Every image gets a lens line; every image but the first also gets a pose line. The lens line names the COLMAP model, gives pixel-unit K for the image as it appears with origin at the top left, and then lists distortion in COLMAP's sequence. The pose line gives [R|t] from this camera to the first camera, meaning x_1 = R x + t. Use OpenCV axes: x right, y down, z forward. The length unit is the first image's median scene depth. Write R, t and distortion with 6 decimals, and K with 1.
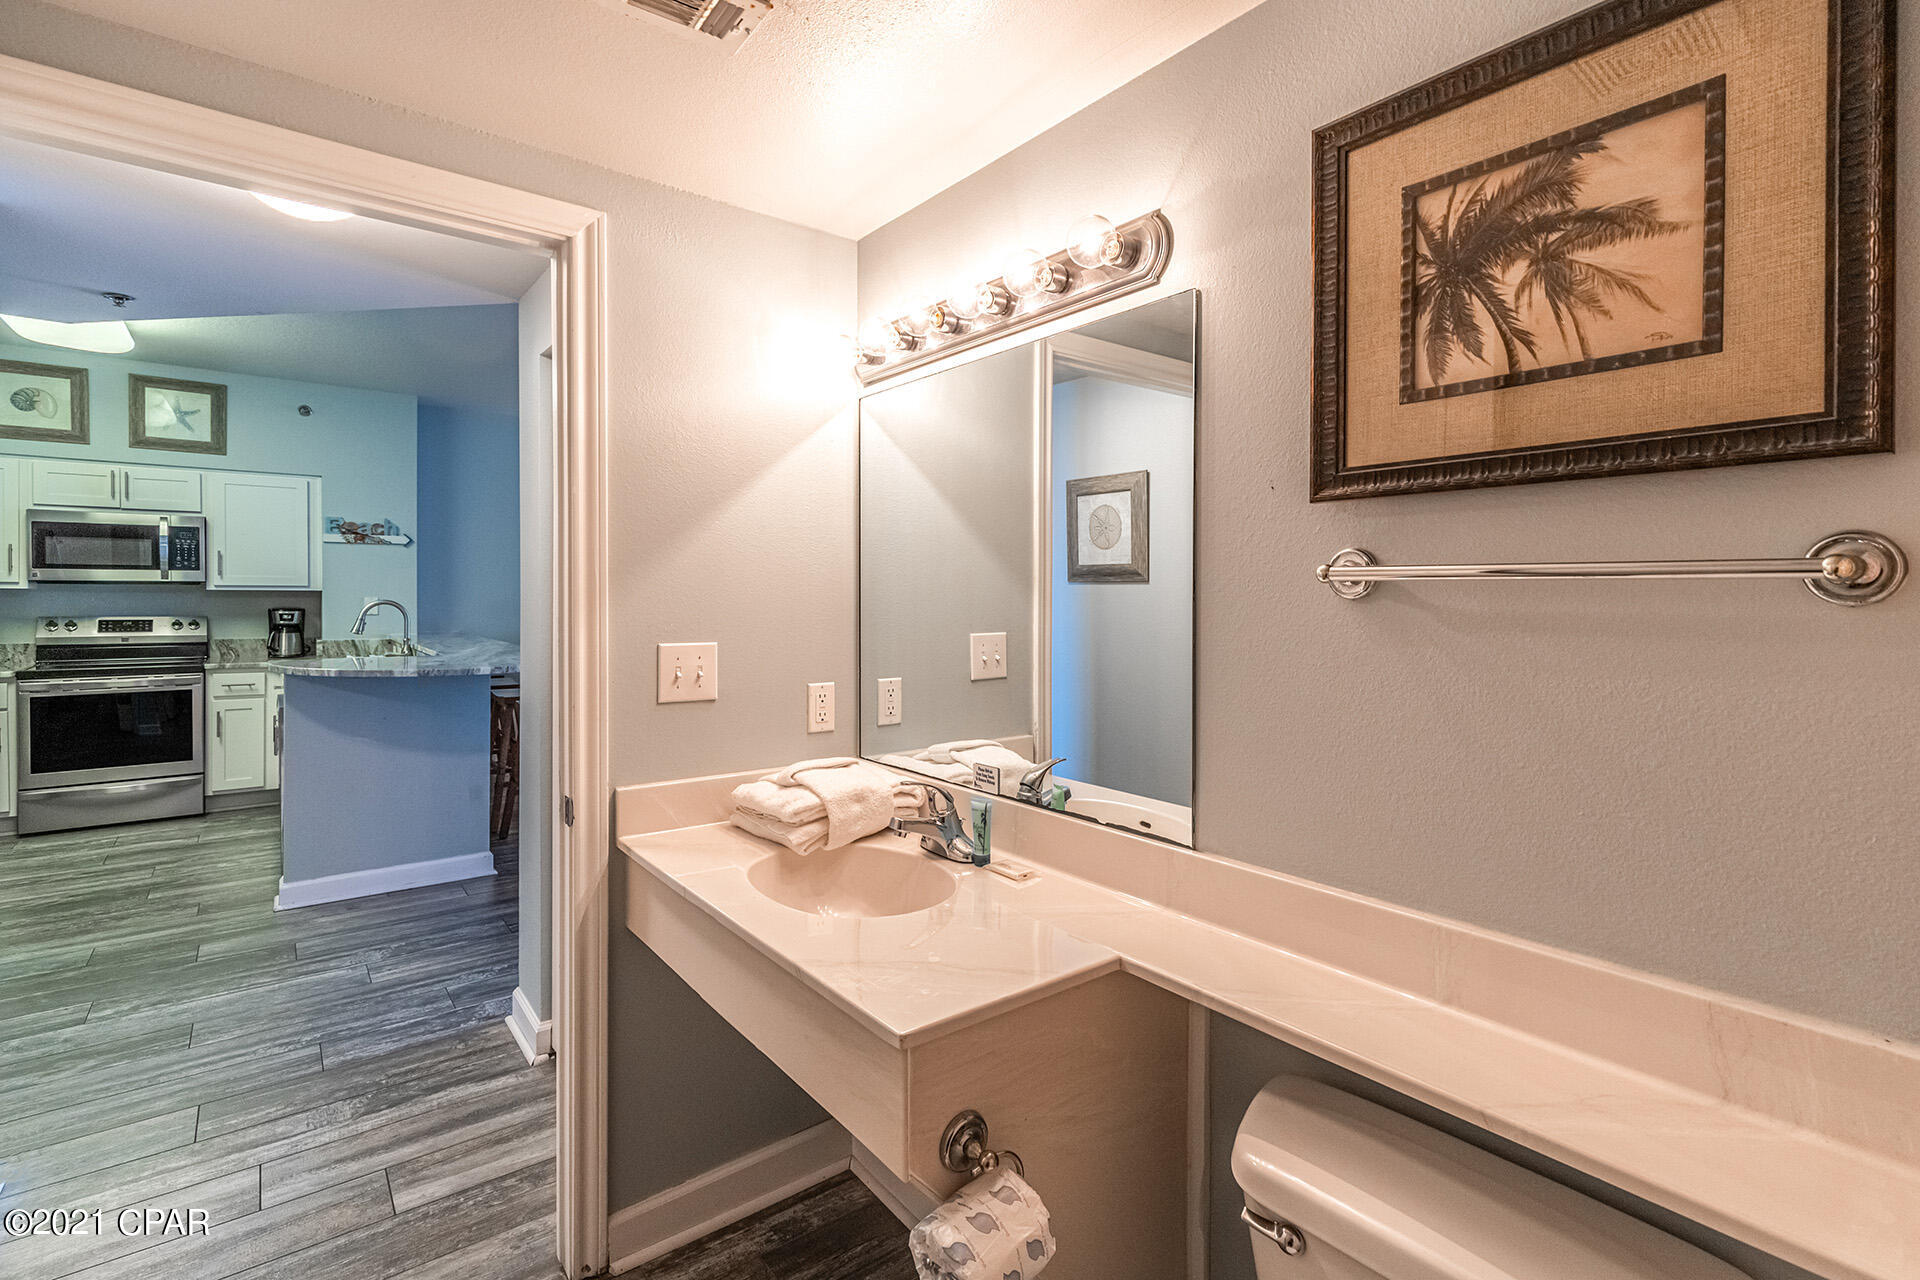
lens RADIAL K [[941.6, 0, 978.3], [0, 941.6, 601.9], [0, 0, 1]] dist [-0.000327, -0.000169]
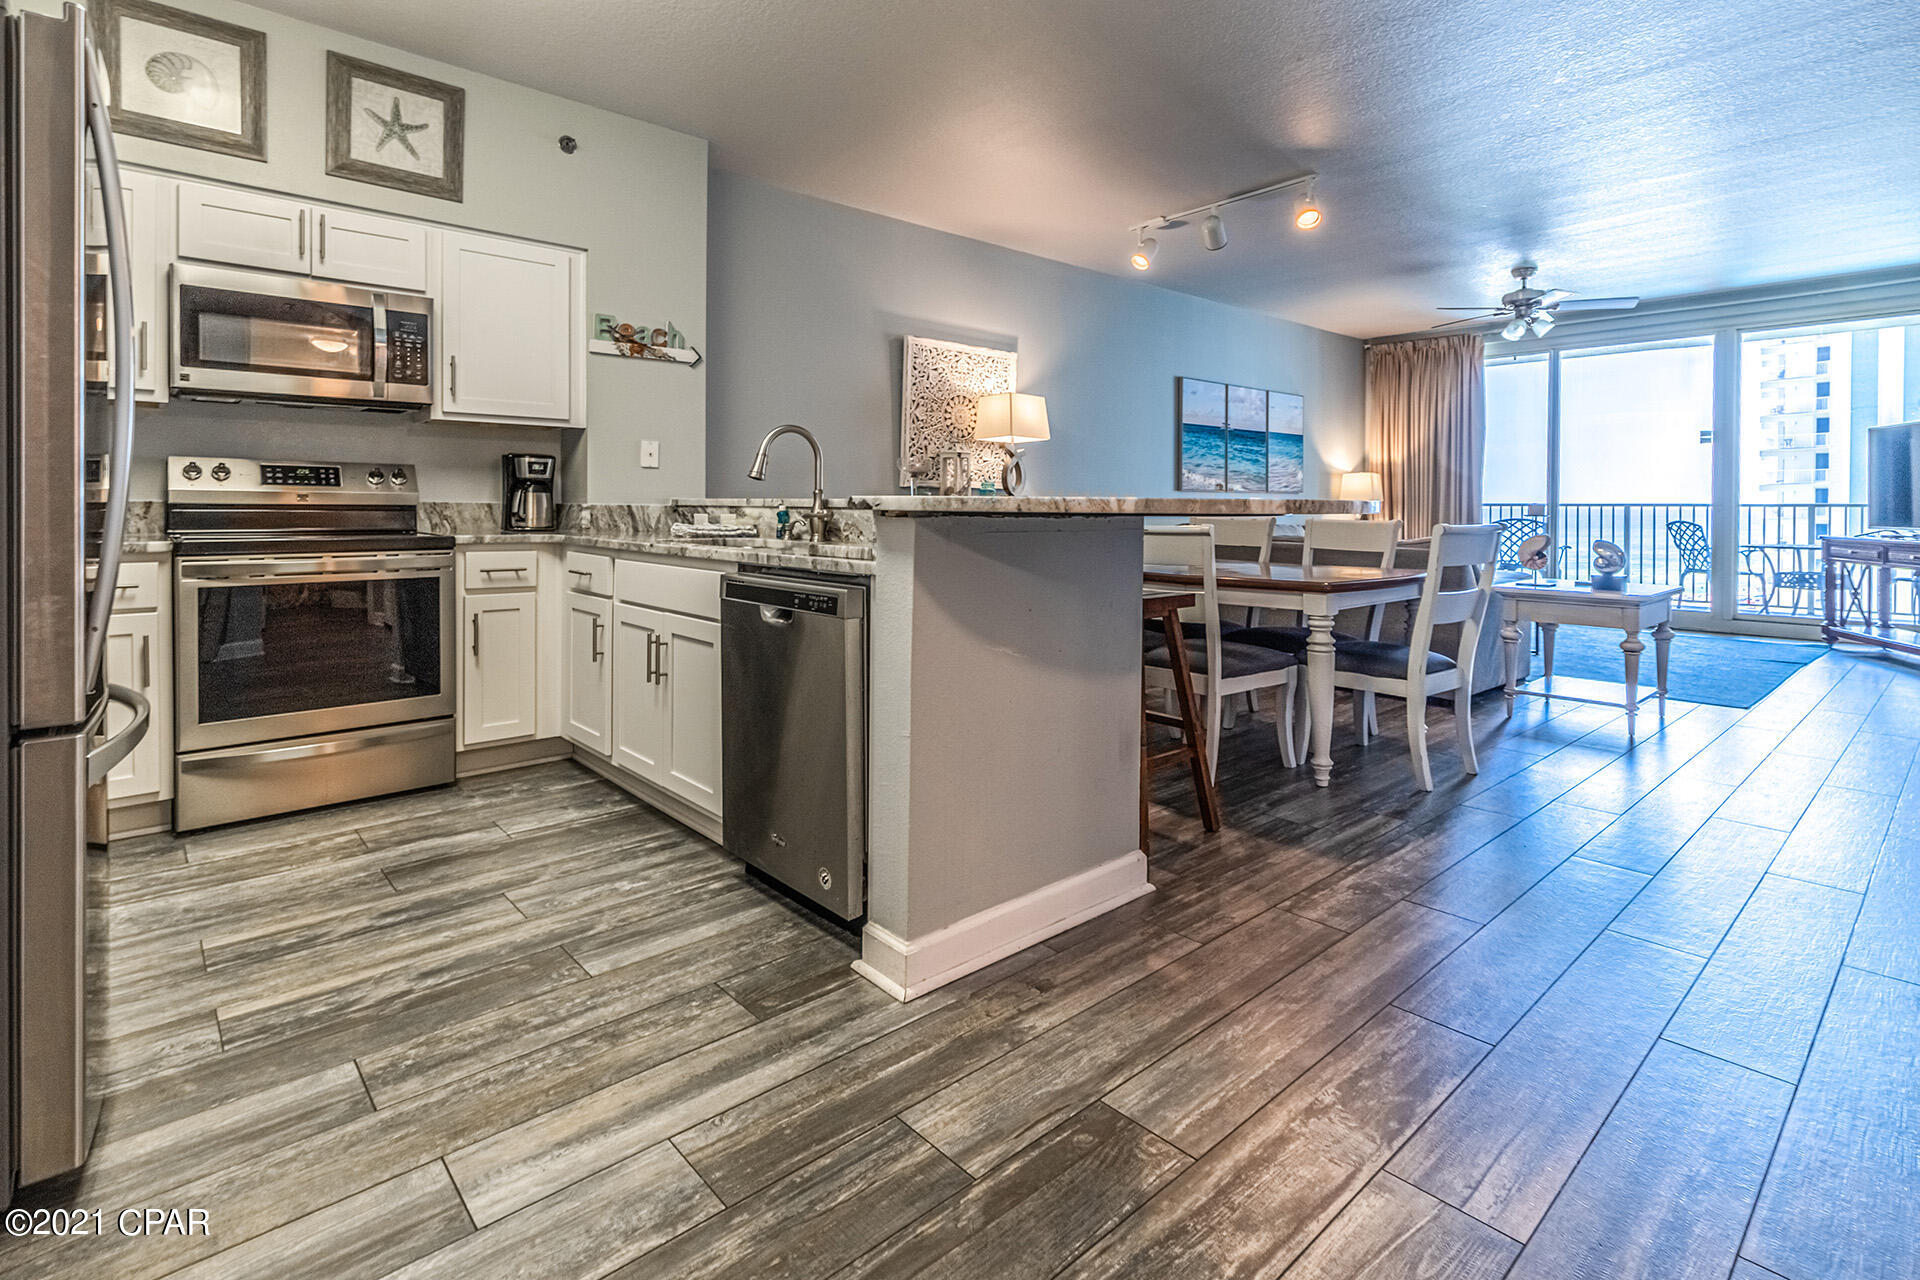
lens RADIAL K [[964.0, 0, 953.8], [0, 964.0, 516.0], [0, 0, 1]] dist [0.002640, -0.000292]
pose [[0.997861, -0.003039, 0.065308, -0.538177], [0.003155, 0.999994, -0.001684, 0.055512], [-0.065302, 0.001886, 0.997864, 0.356166]]
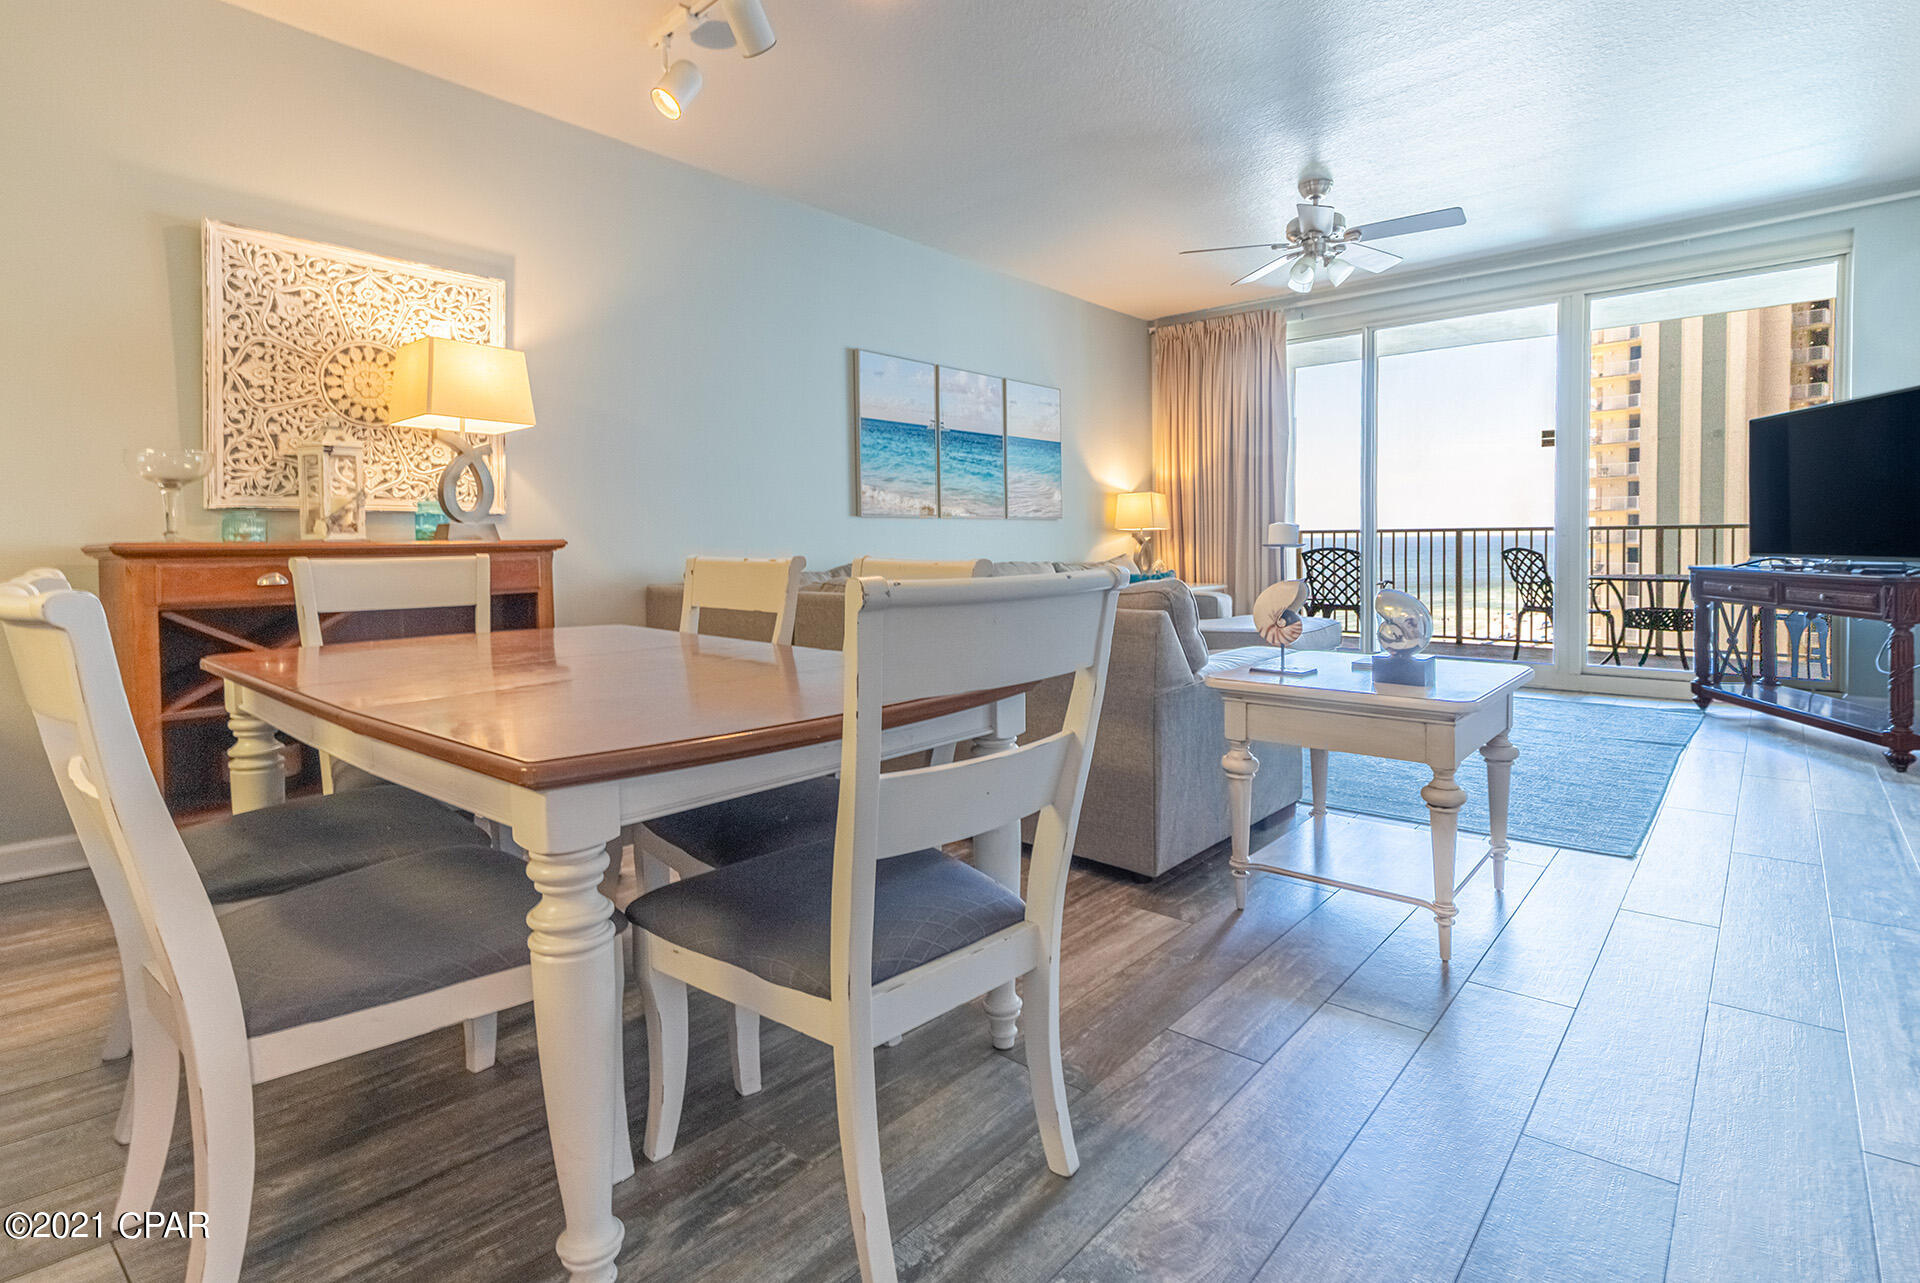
lens RADIAL K [[981.1, 0, 968.2], [0, 981.1, 586.5], [0, 0, 1]] dist [-0.011113, -0.000242]
pose [[0.977846, -0.029041, 0.207303, -0.234460], [0.023241, 0.999269, 0.030358, 0.059855], [-0.208033, -0.024868, 0.977806, 0.731233]]
